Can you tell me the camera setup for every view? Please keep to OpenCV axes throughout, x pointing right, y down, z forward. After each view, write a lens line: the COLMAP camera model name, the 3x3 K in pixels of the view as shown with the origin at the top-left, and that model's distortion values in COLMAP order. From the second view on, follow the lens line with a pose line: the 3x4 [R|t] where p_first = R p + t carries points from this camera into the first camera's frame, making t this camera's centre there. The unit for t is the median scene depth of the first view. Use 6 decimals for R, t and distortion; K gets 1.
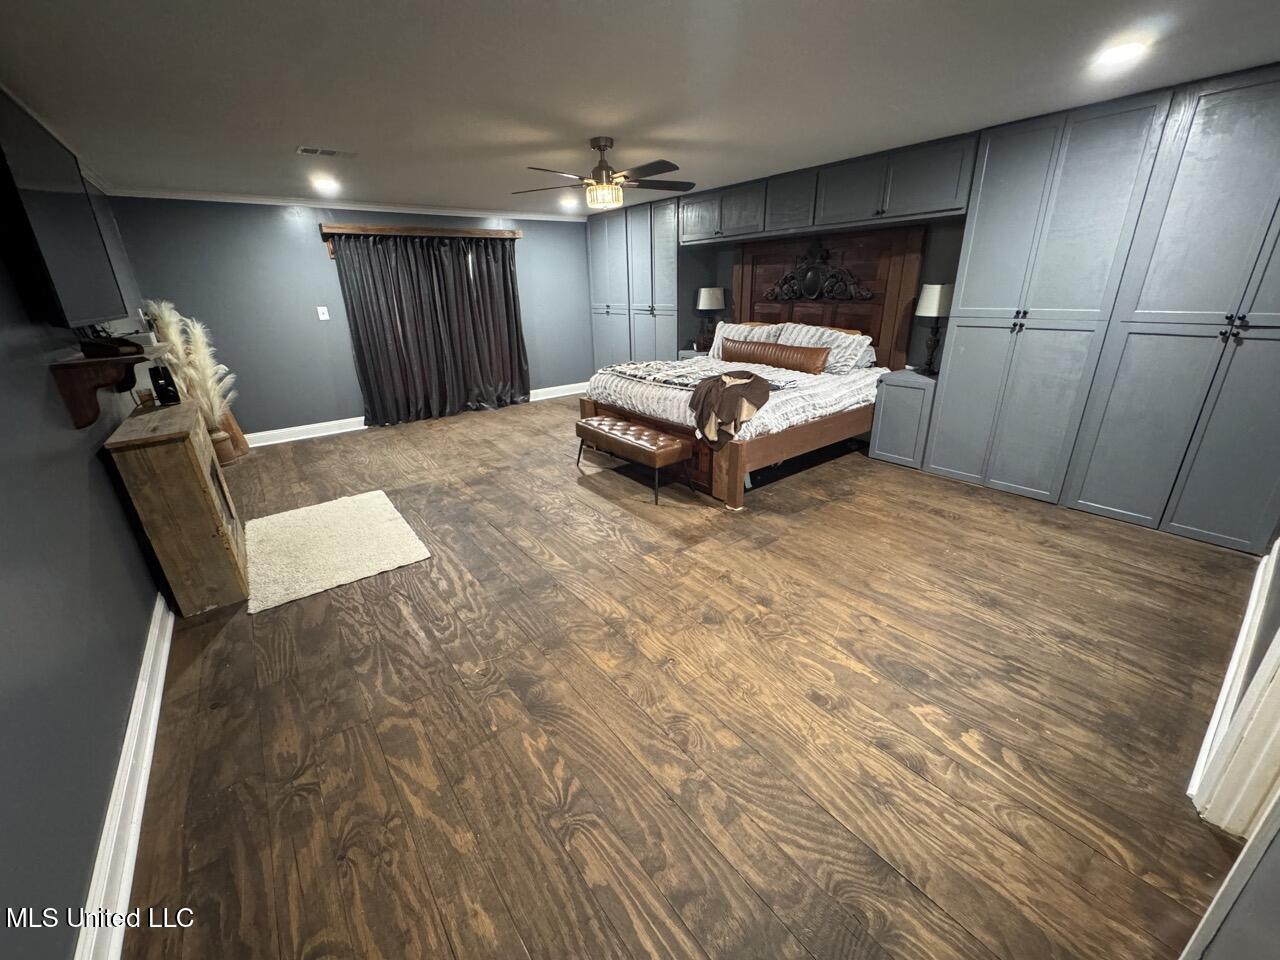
lens RADIAL K [[509.6, 0, 646.8], [0, 509.6, 480.8], [0, 0, 1]] dist [-0.003872, -0.000220]
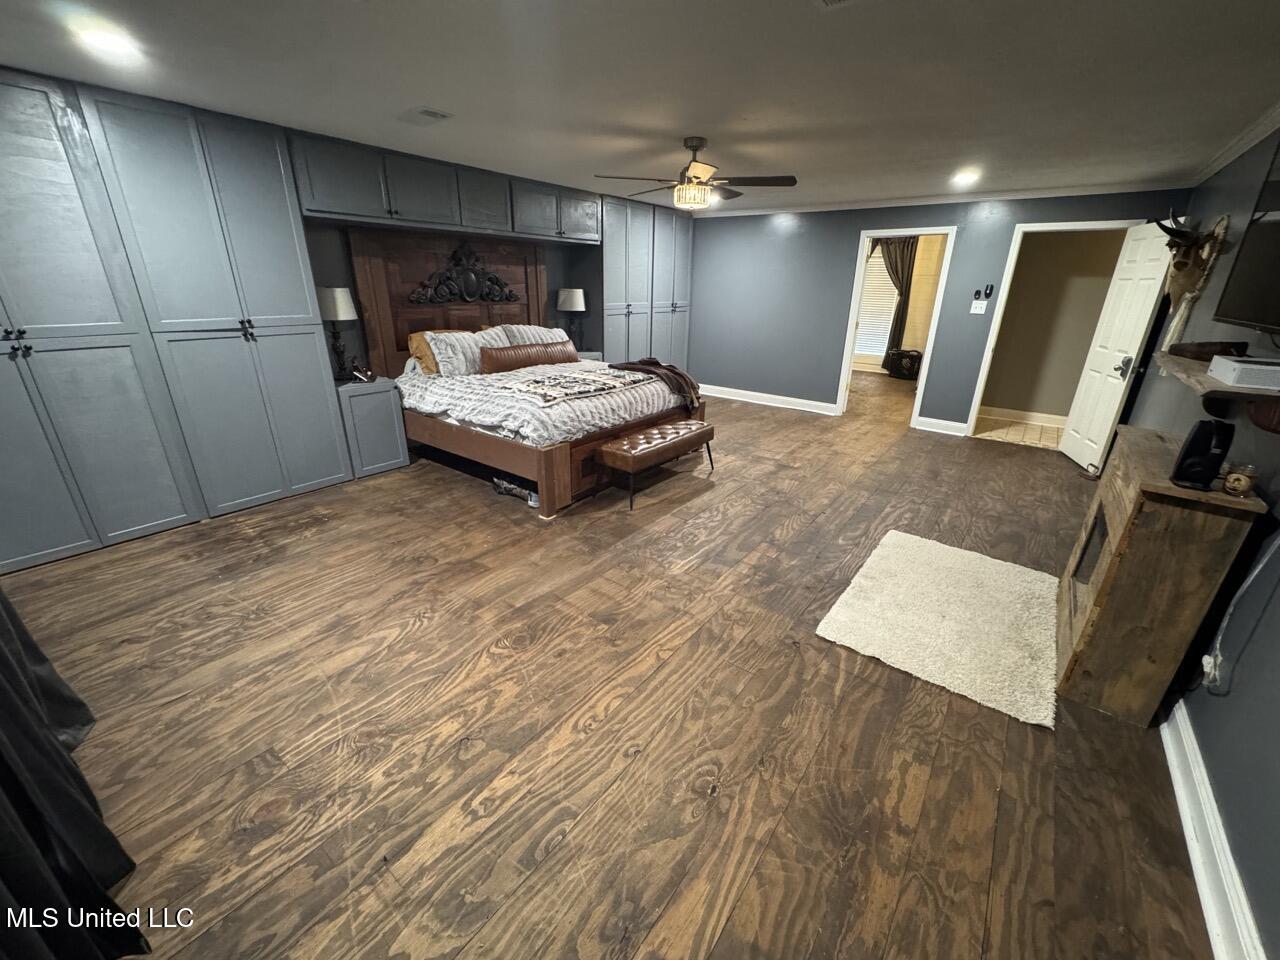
lens RADIAL K [[509.6, 0, 647.1], [0, 509.6, 477.6], [0, 0, 1]] dist [-0.003872, -0.000220]
pose [[-0.258585, -0.320217, 0.911370, -0.923826], [0.340303, 0.852779, 0.396185, -0.413121], [-0.904062, 0.412589, -0.111546, 1.144183]]
